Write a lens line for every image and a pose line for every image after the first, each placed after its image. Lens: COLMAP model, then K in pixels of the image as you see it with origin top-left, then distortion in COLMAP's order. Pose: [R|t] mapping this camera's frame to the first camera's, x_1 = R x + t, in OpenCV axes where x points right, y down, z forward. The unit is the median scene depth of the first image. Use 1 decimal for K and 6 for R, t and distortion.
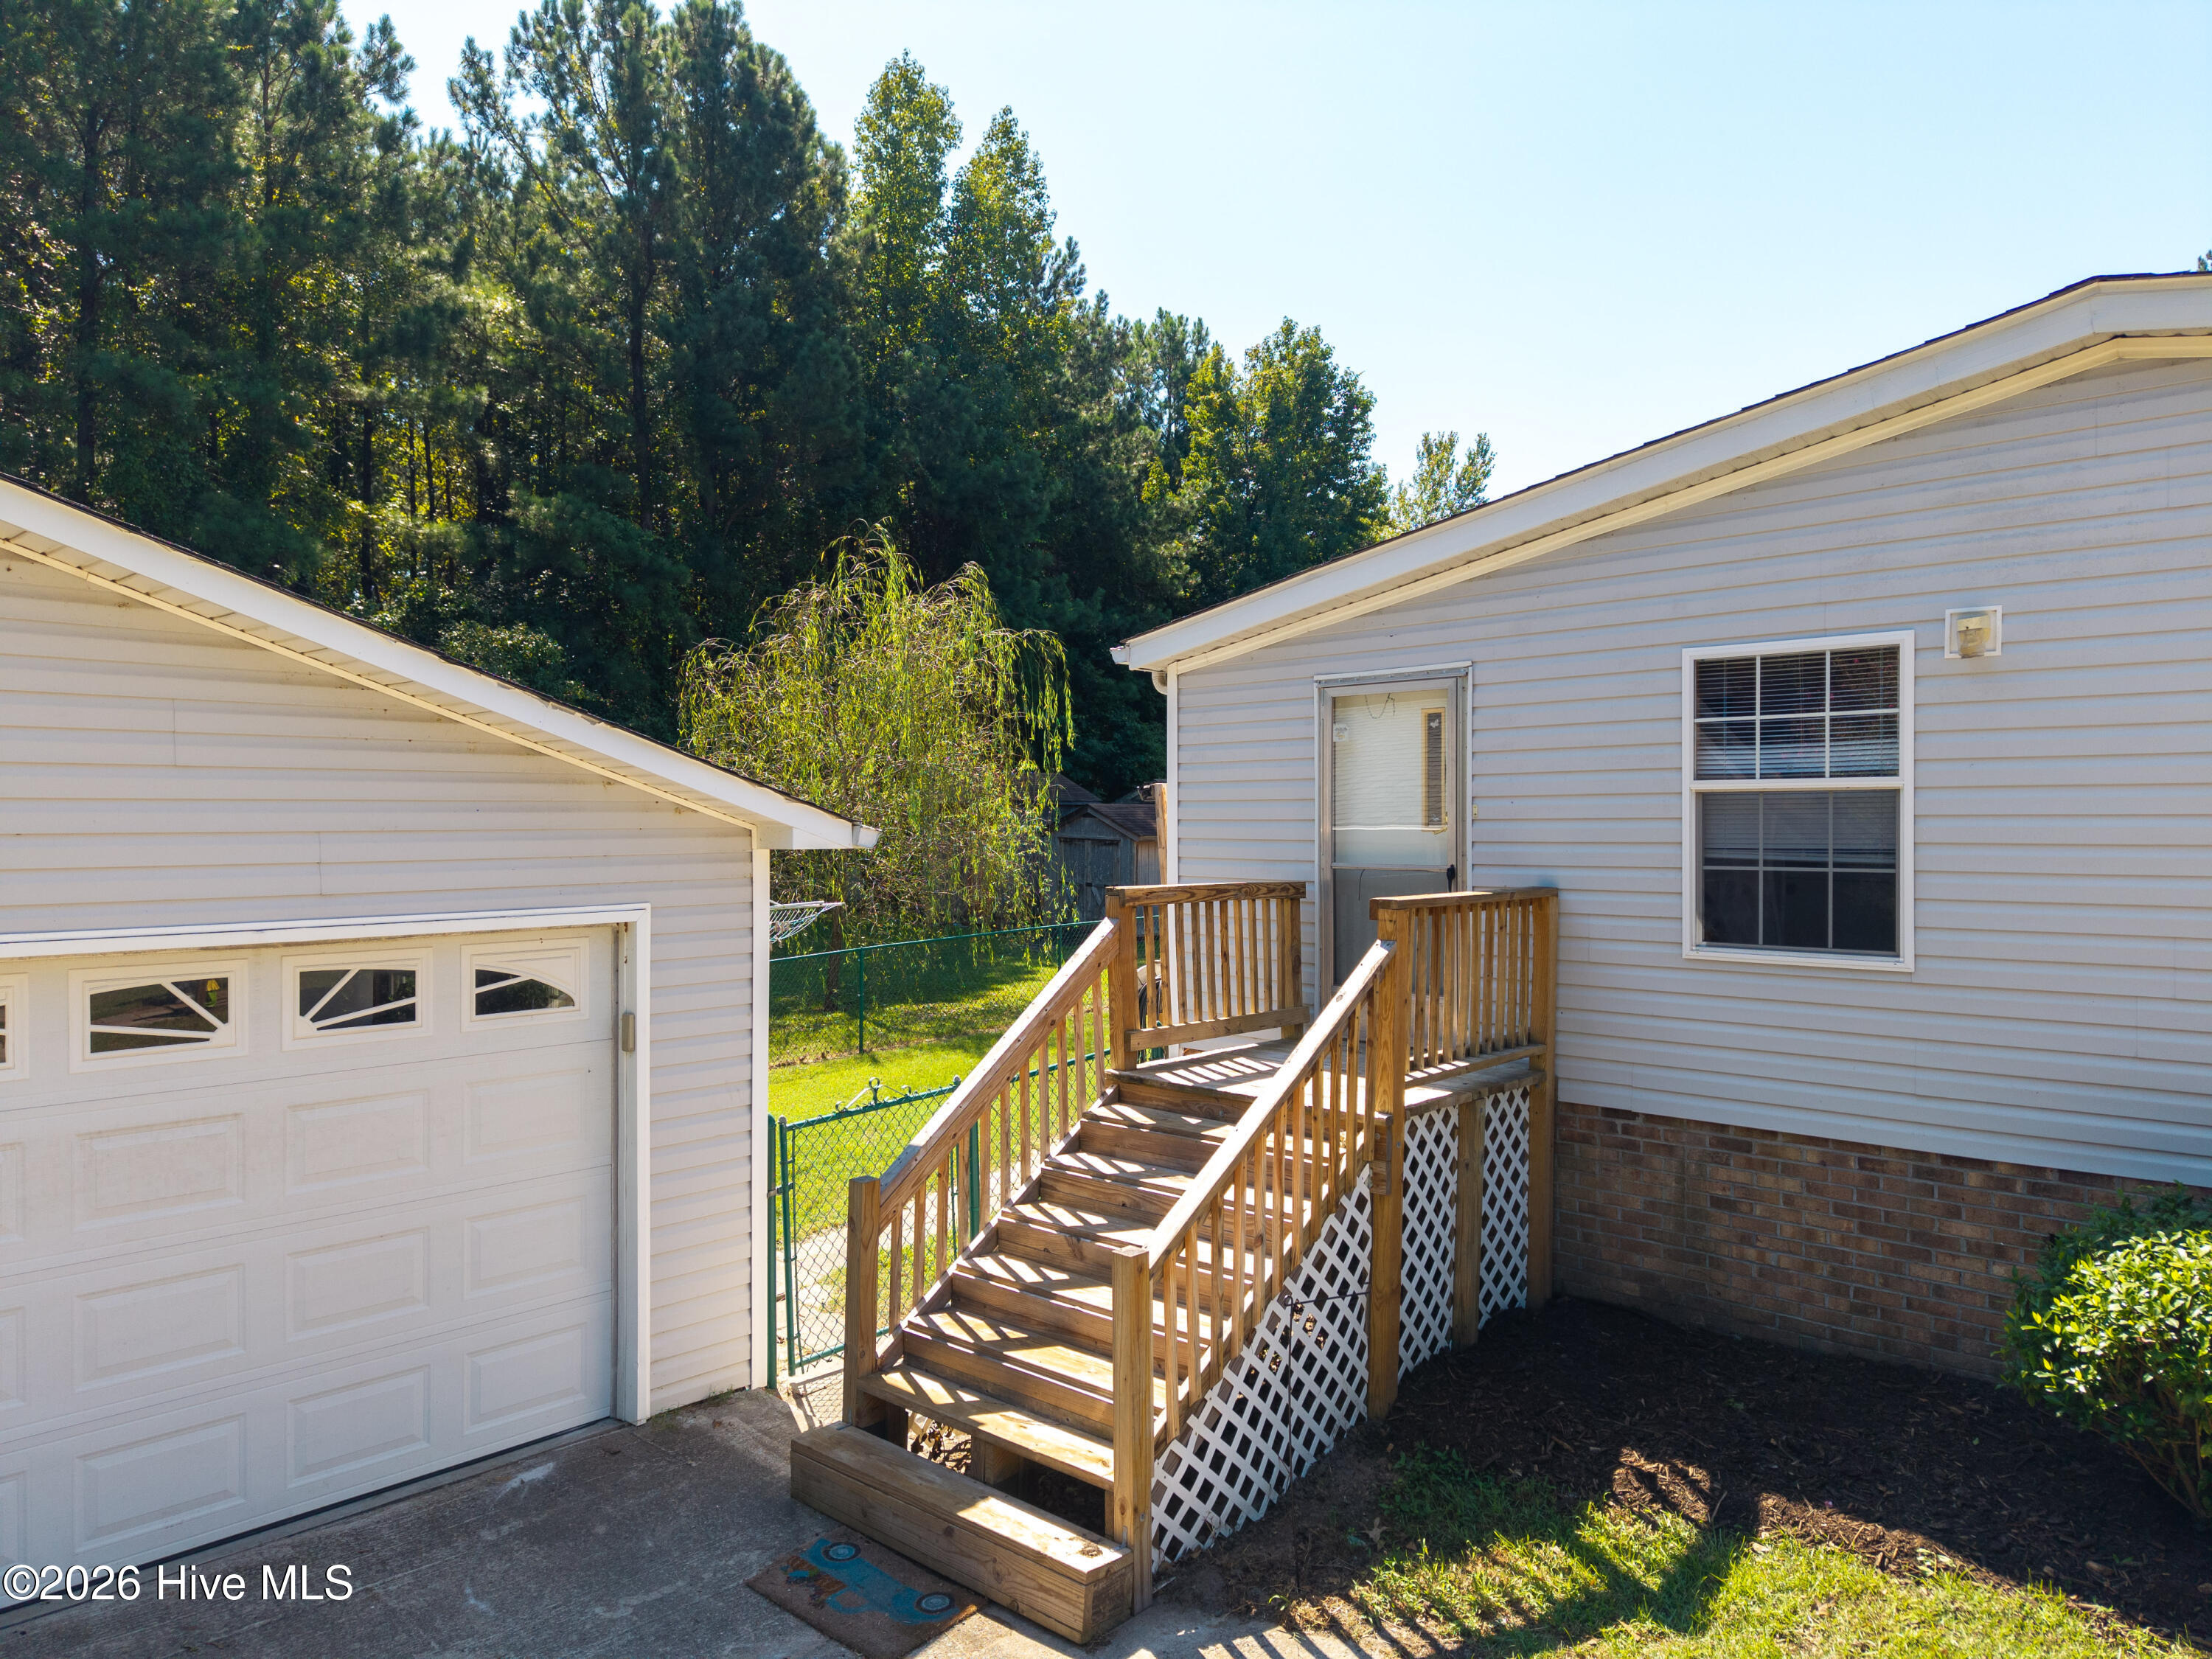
lens RADIAL K [[1466.8, 0, 1097.5], [0, 1466.8, 819.3], [0, 0, 1]] dist [0.035994, -0.036664]
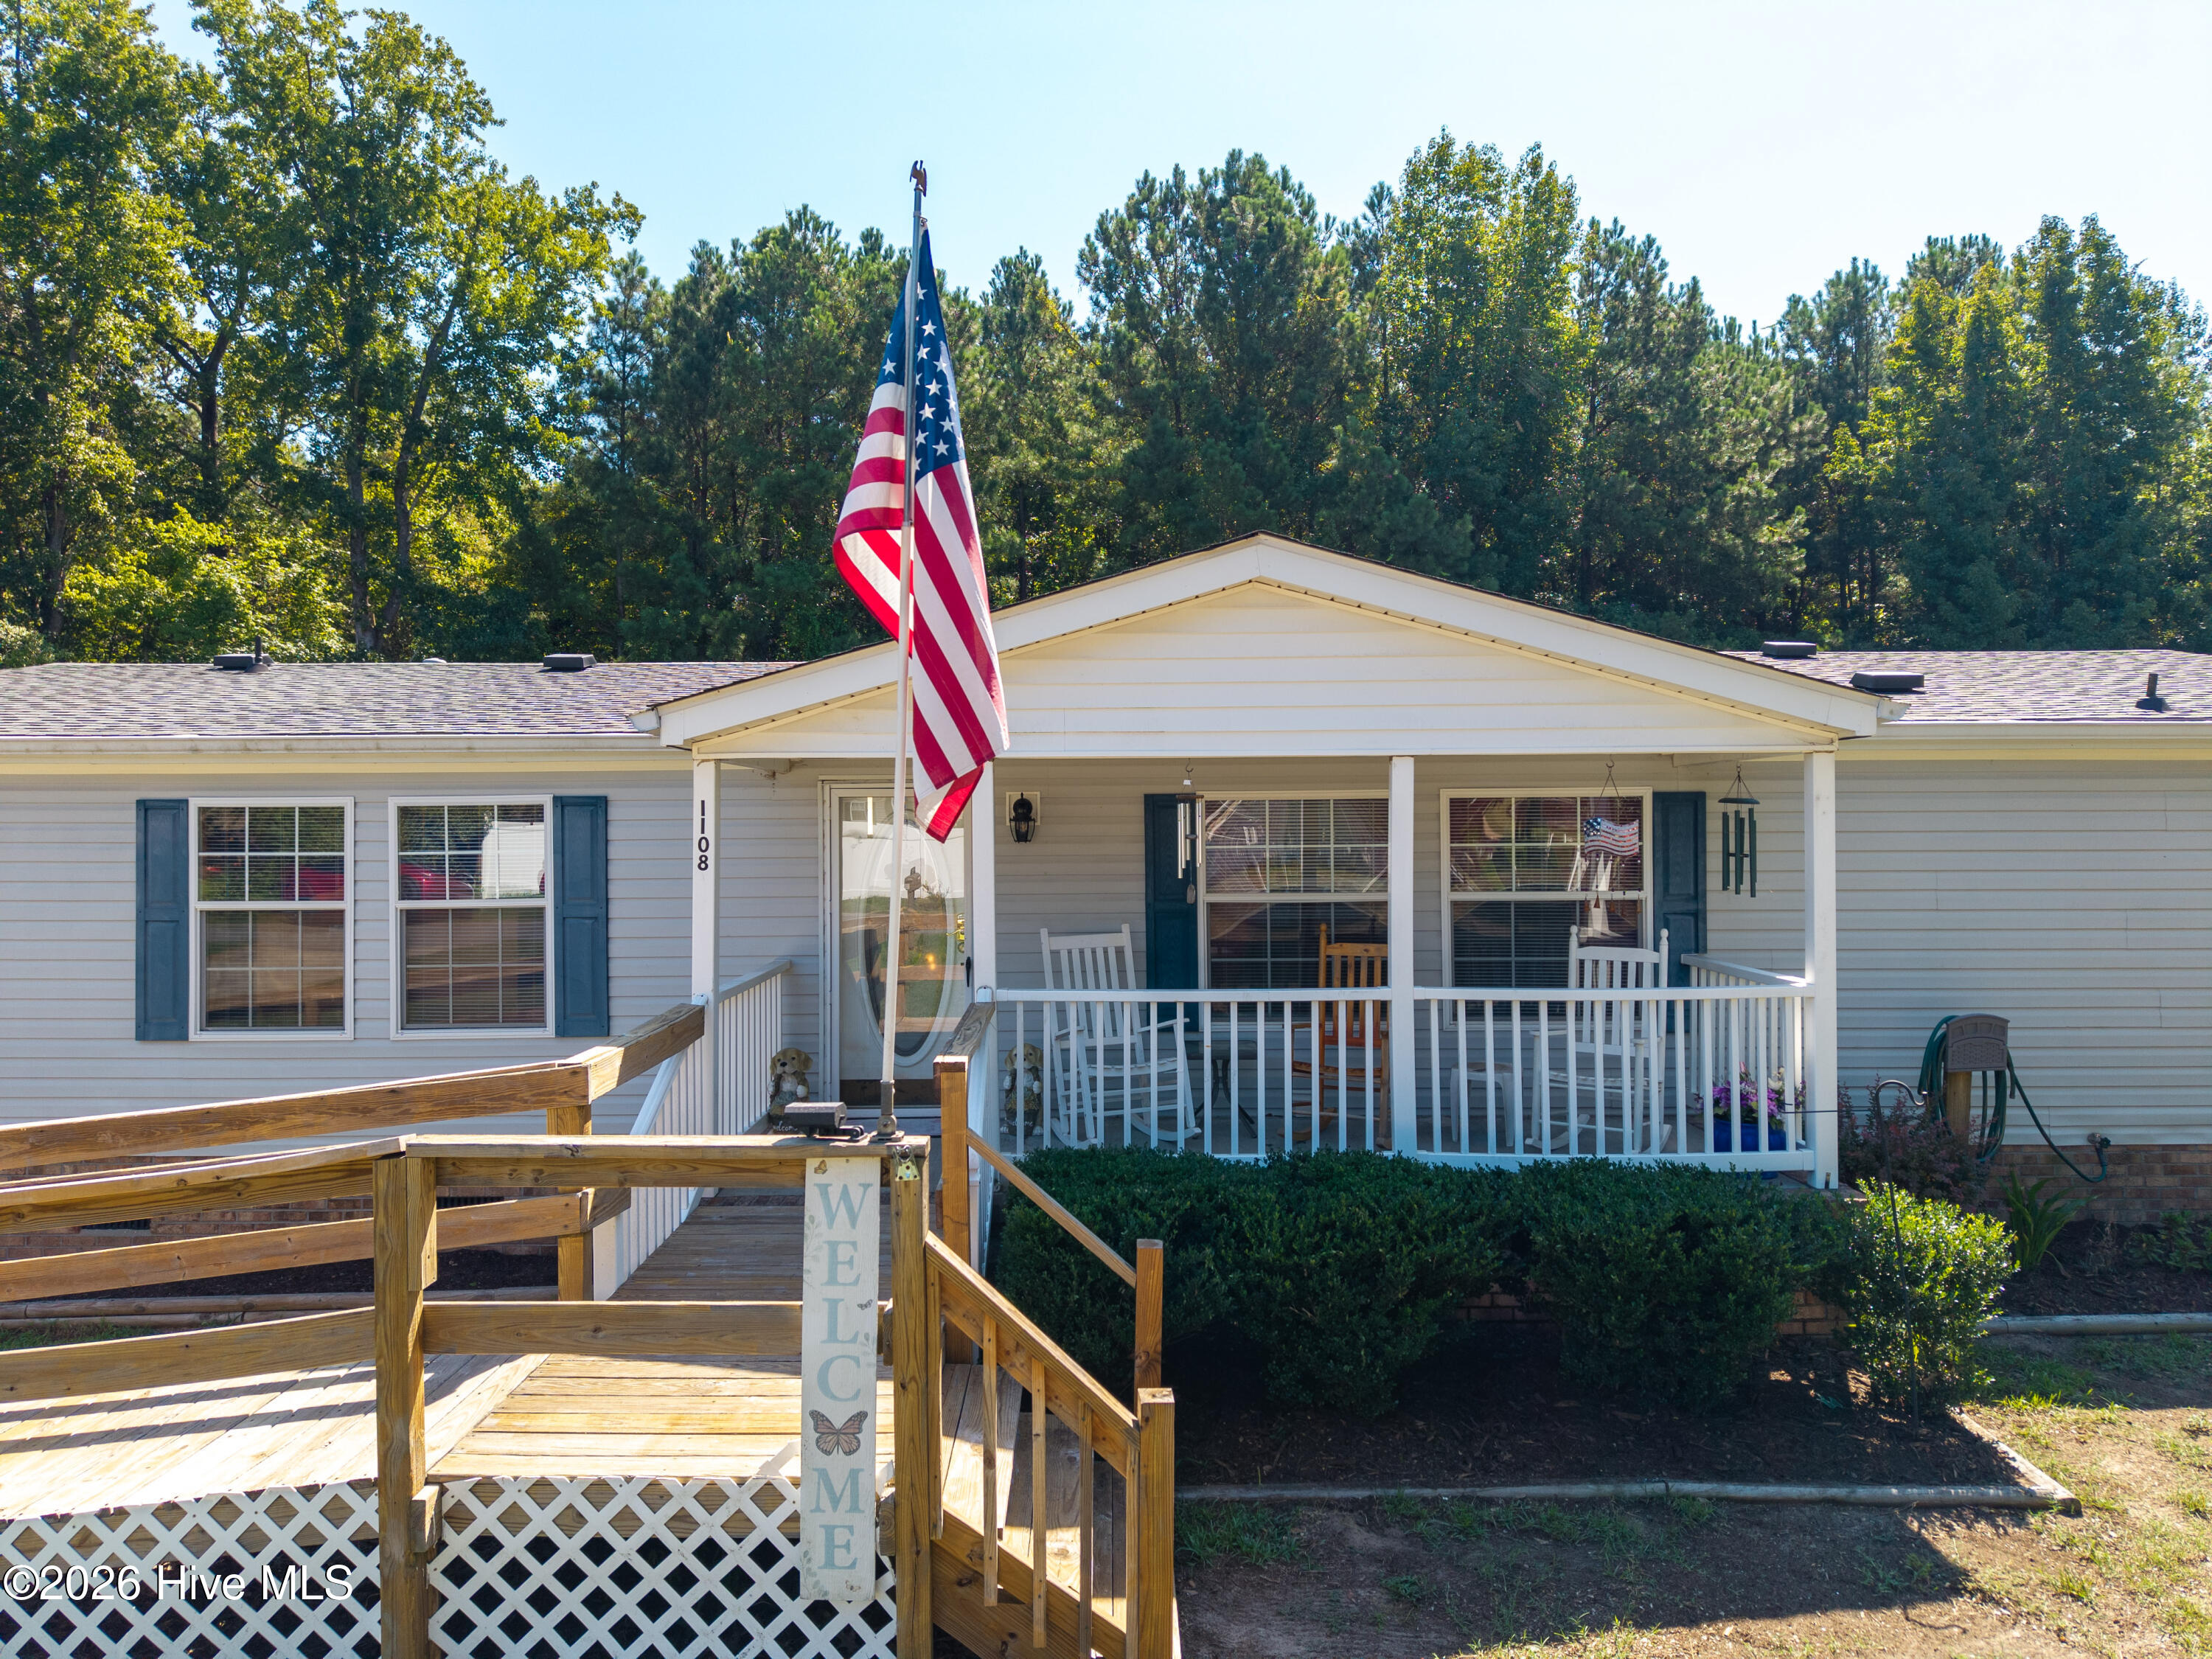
lens RADIAL K [[1466.8, 0, 1133.7], [0, 1466.8, 817.8], [0, 0, 1]] dist [0.035994, -0.036664]
pose [[0.690210, -0.002086, -0.723606, 2.968524], [0.006399, 0.999974, 0.003221, -0.094498], [0.723581, -0.006854, 0.690206, 0.495967]]
